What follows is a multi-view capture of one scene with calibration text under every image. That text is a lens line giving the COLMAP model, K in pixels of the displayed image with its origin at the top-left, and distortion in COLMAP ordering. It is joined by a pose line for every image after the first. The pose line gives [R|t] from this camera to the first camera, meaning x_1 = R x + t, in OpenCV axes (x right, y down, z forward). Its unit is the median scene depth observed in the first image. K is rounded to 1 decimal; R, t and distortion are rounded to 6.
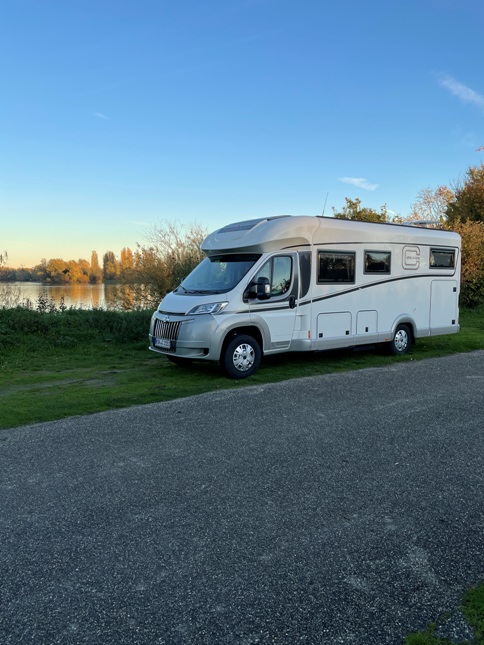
lens RADIAL K [[489.8, 0, 241.8], [0, 489.8, 322.7], [0, 0, 1]] dist [-0.001608, -0.000995]
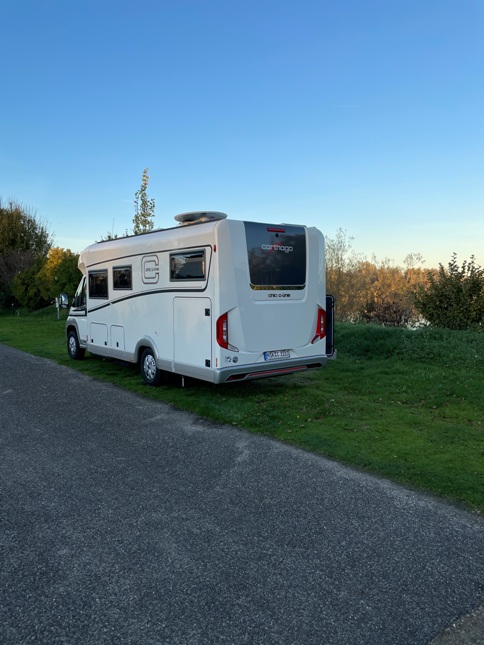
lens RADIAL K [[489.8, 0, 241.9], [0, 489.8, 322.6], [0, 0, 1]] dist [-0.001608, -0.000995]
pose [[0.034479, 0.067709, -0.997109, 1.170509], [-0.082981, 0.994451, 0.064659, -0.108657], [0.995954, 0.080512, 0.039906, 1.117263]]
